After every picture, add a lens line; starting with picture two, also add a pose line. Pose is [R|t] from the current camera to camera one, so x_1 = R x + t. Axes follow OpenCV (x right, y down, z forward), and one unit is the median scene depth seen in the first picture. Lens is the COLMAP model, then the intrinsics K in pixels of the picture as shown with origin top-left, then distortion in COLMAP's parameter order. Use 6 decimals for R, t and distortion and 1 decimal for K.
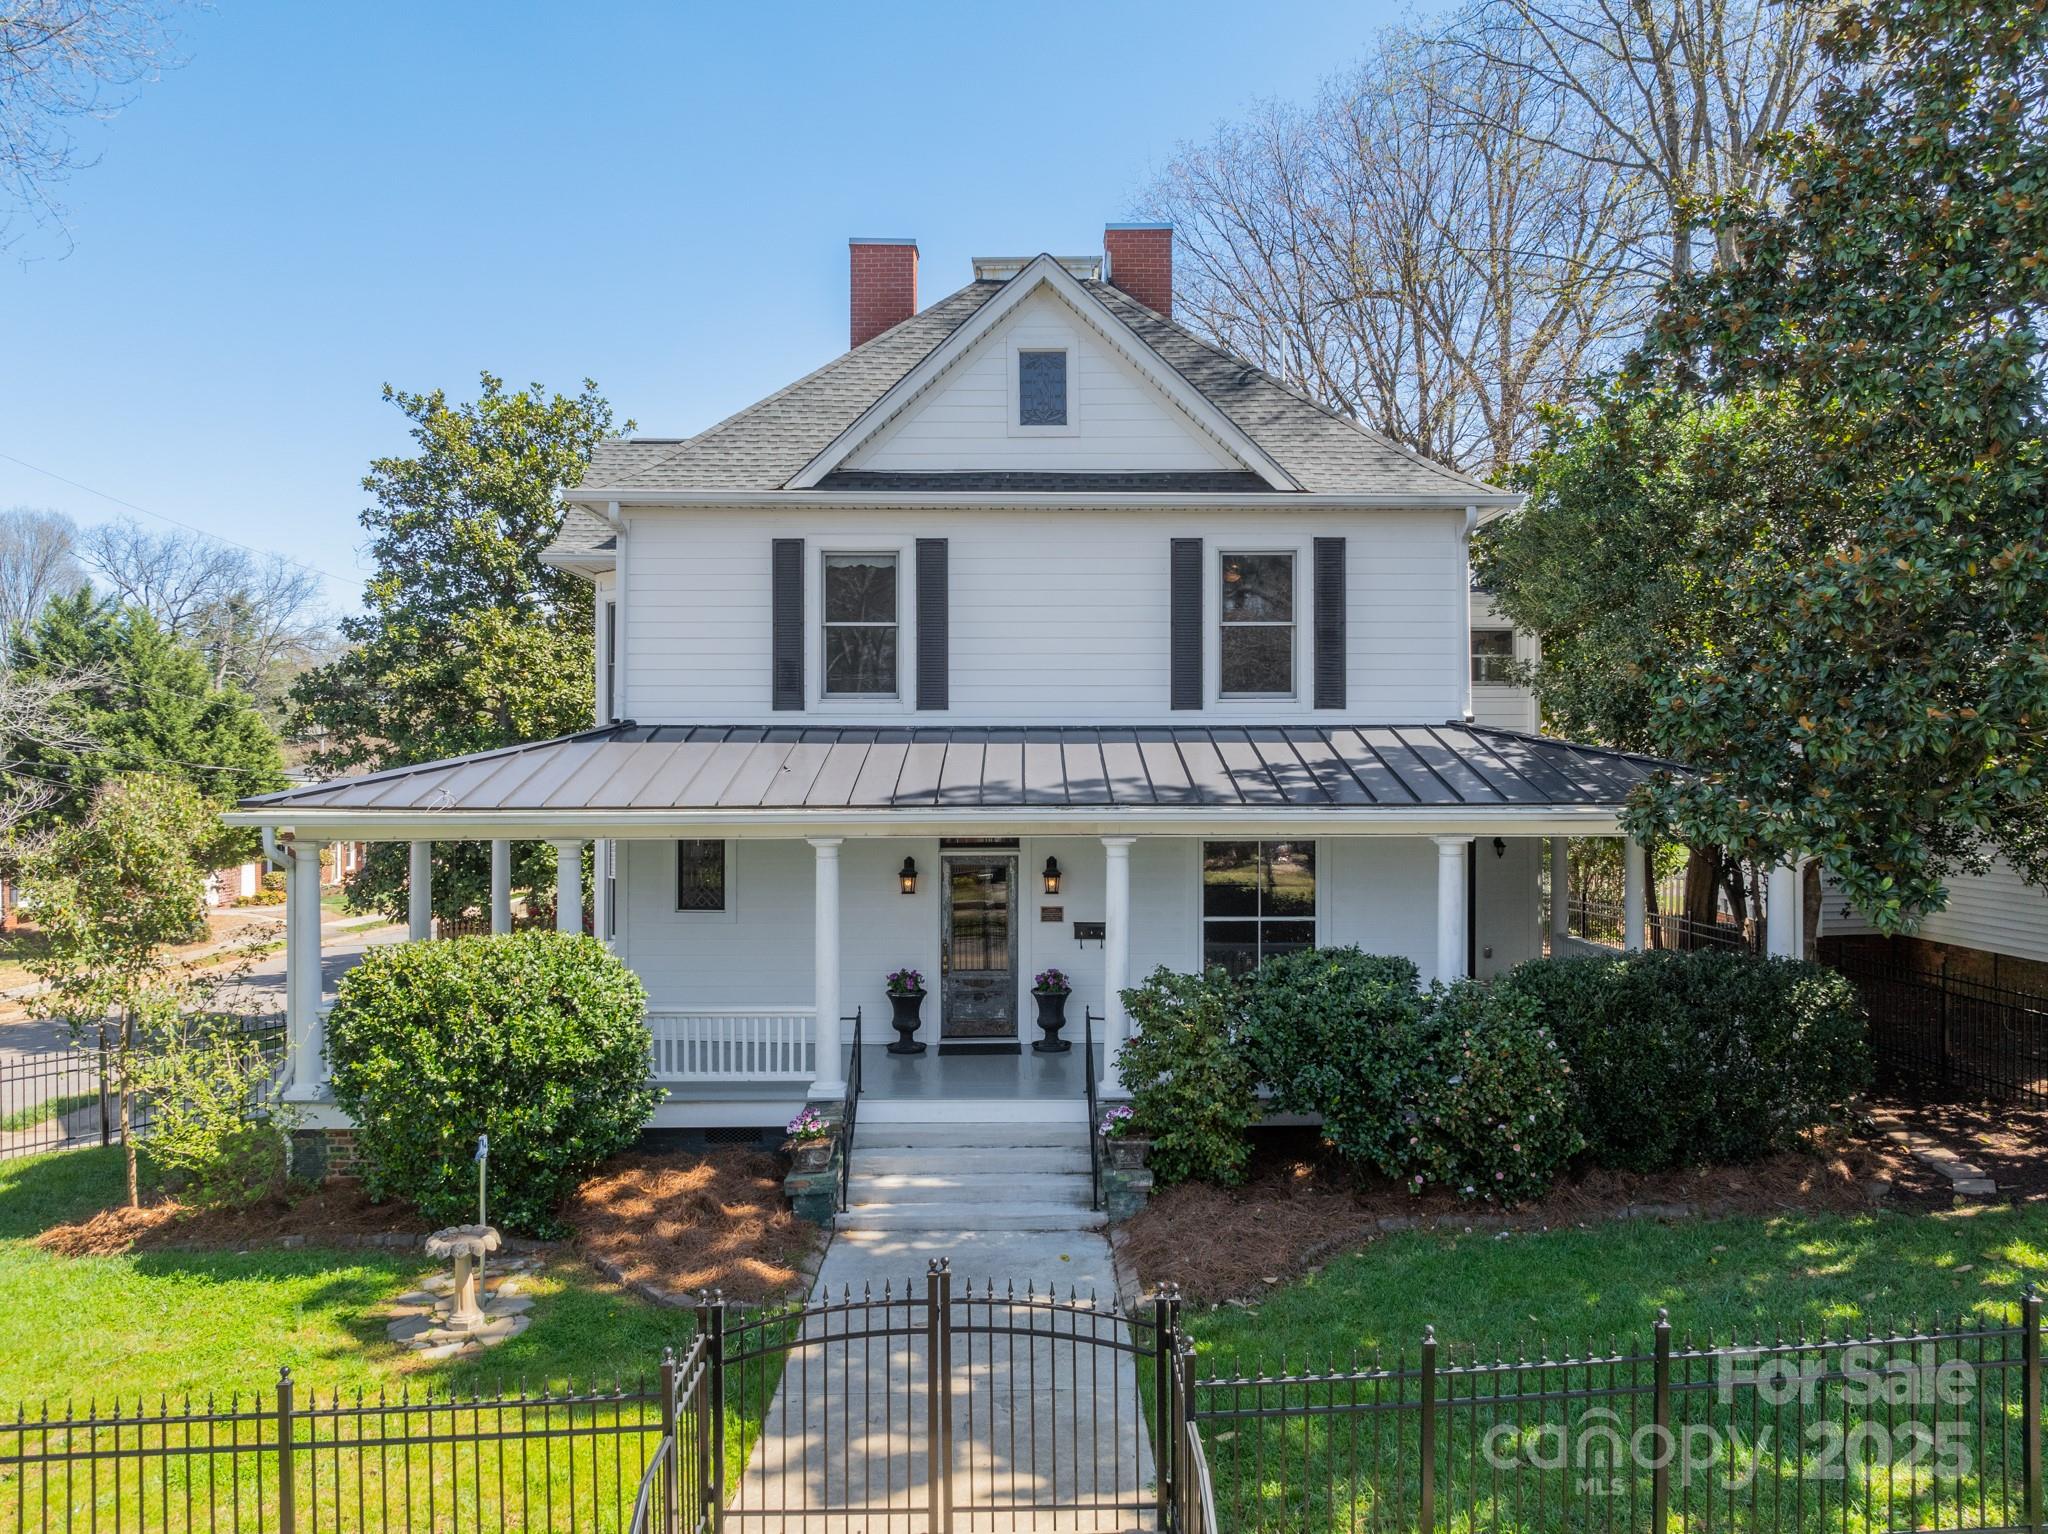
lens RADIAL K [[1452.5, 0, 1024.0], [0, 1452.5, 767.0], [0, 0, 1]] dist [-0.028636, -0.003429]
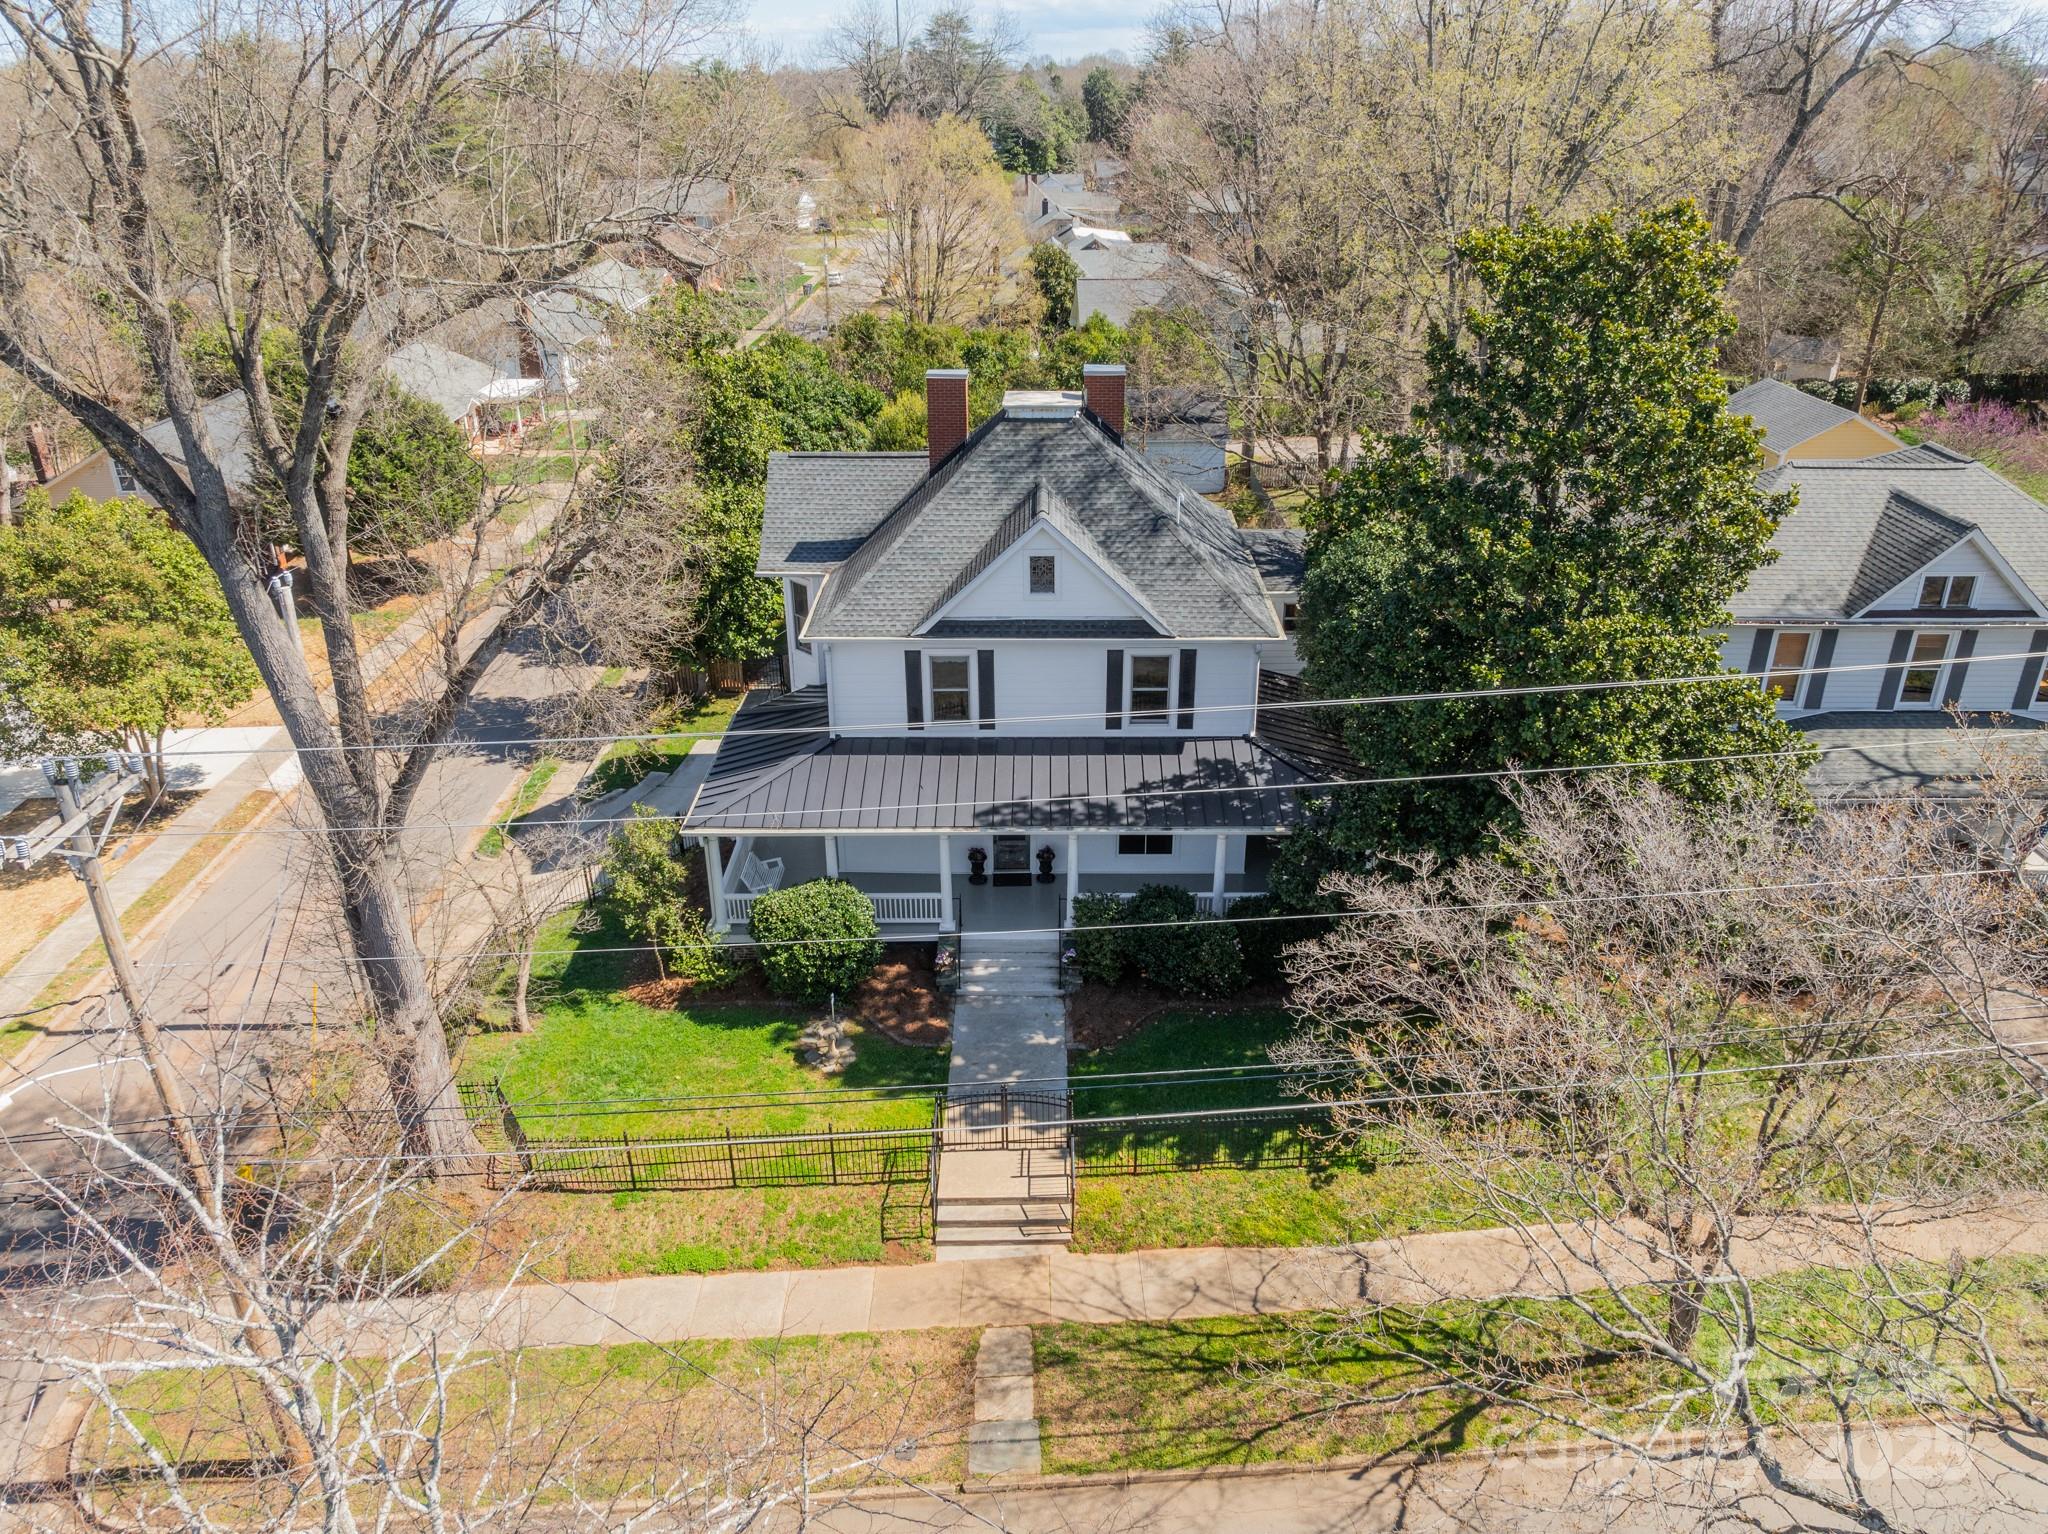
lens RADIAL K [[1441.9, 0, 1024.0], [0, 1441.9, 767.0], [0, 0, 1]] dist [-0.027236, -0.002667]
pose [[0.999873, 0.002593, -0.015730, 0.019618], [0.004503, 0.900563, 0.434702, -0.864990], [0.015293, -0.434718, 0.900437, -0.828820]]
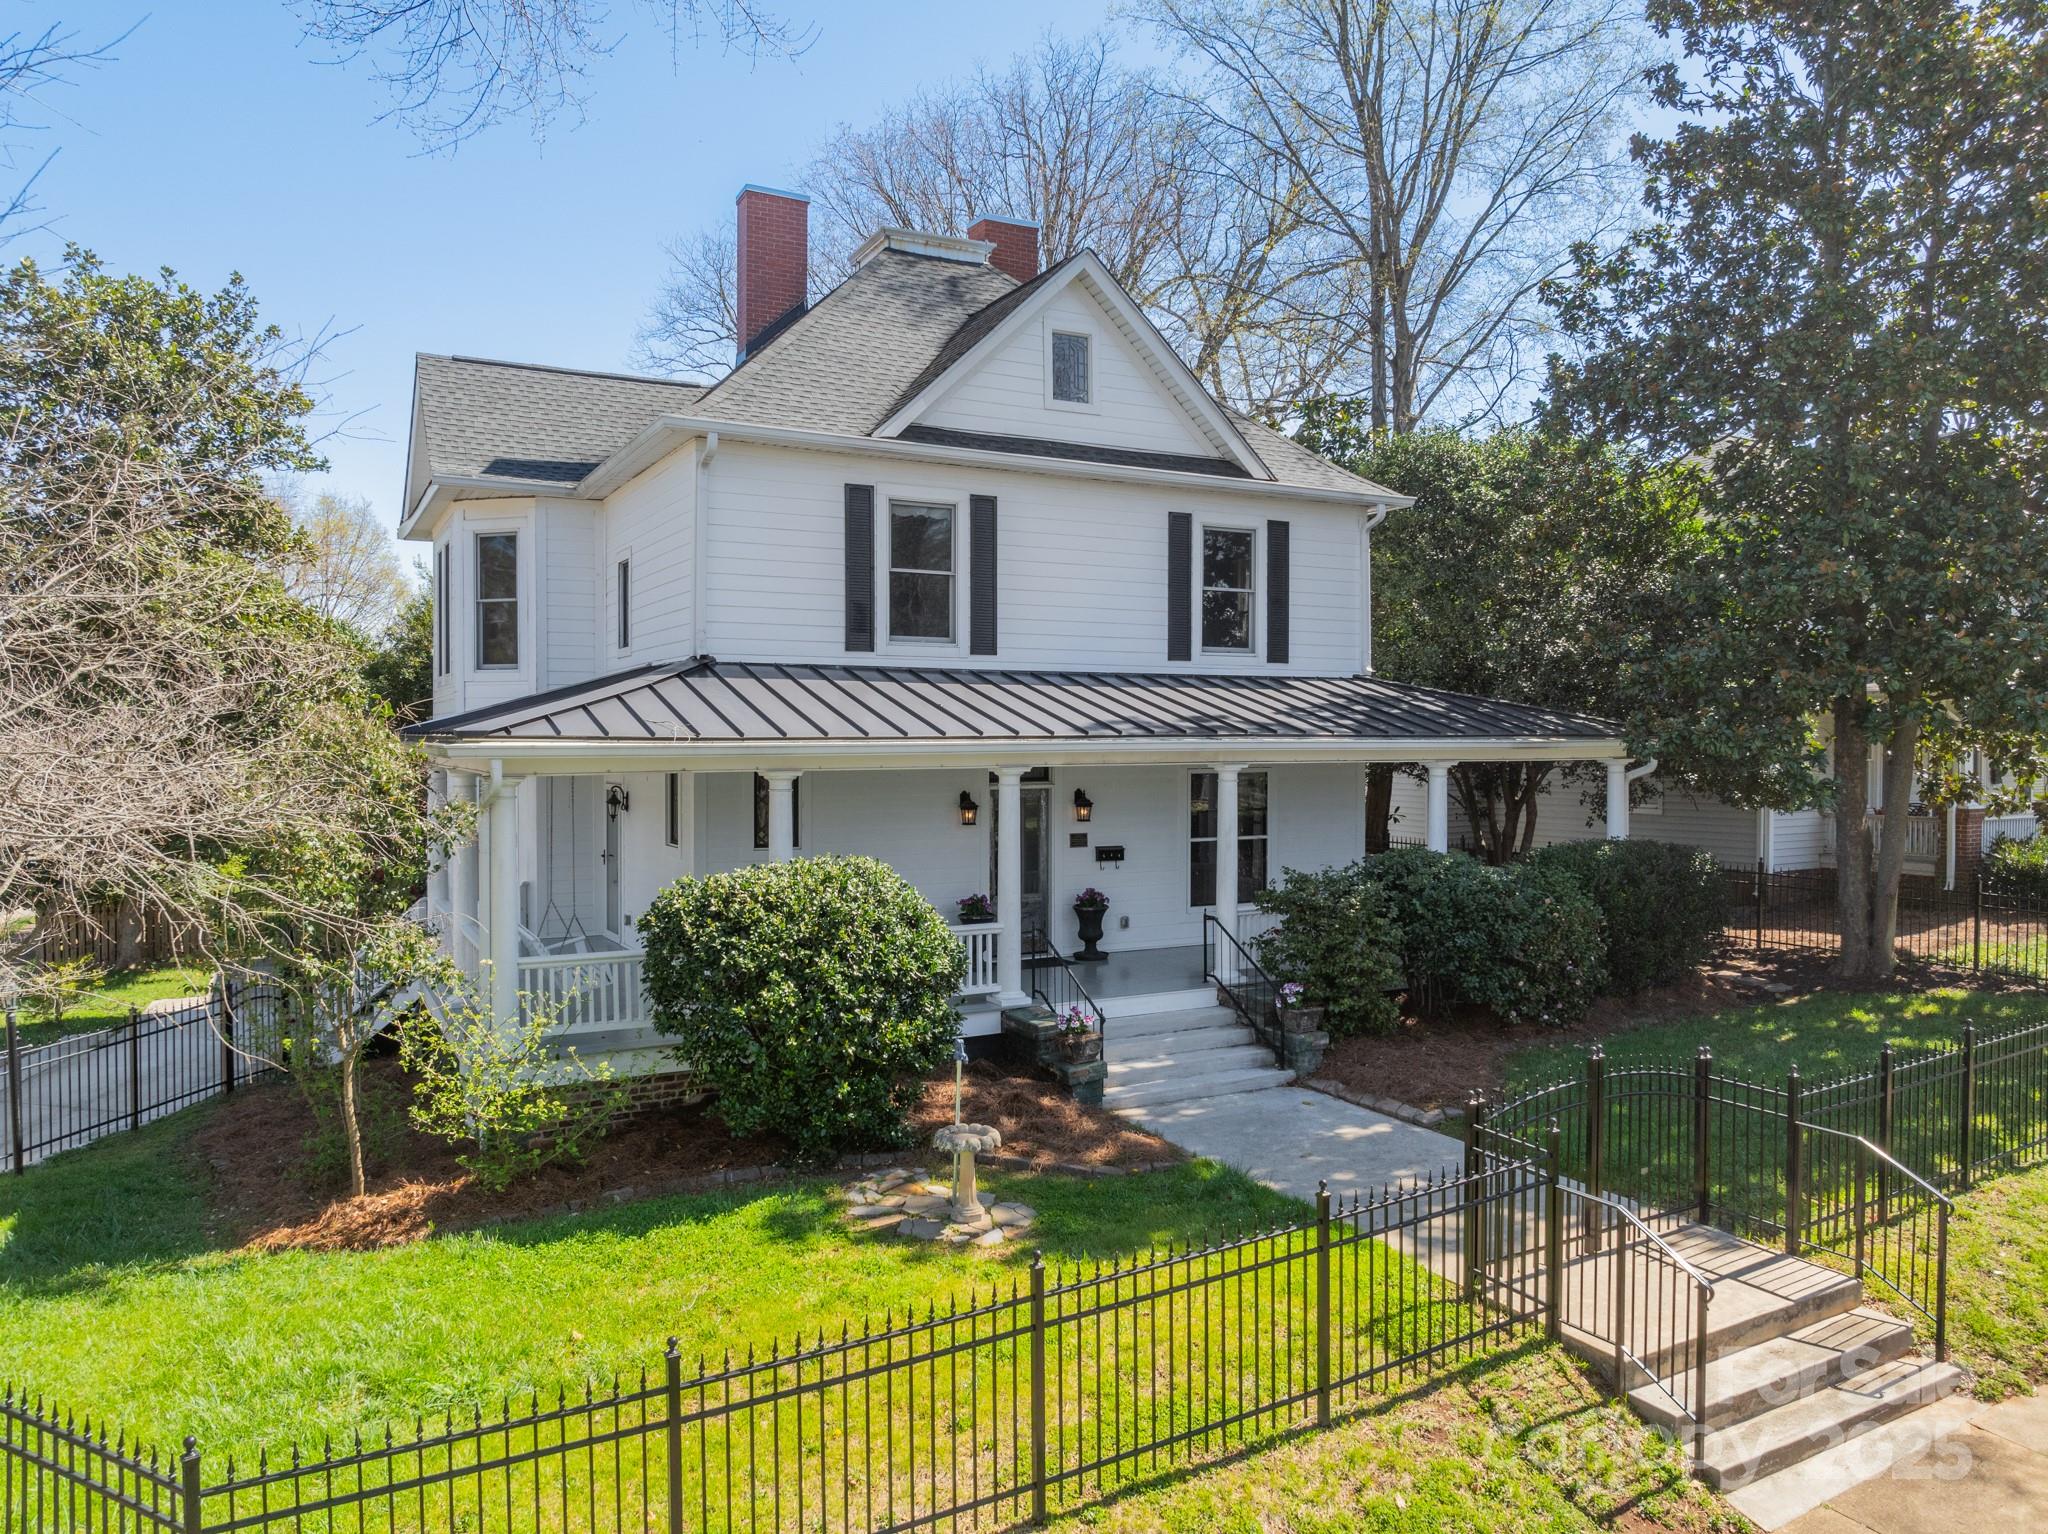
lens RADIAL K [[1441.9, 0, 1024.0], [0, 1441.9, 767.0], [0, 0, 1]] dist [-0.027236, -0.002667]
pose [[0.885100, -0.009023, 0.465313, -0.537746], [0.000407, 0.999827, 0.018615, 0.024301], [-0.465400, -0.016287, 0.884951, 0.035641]]
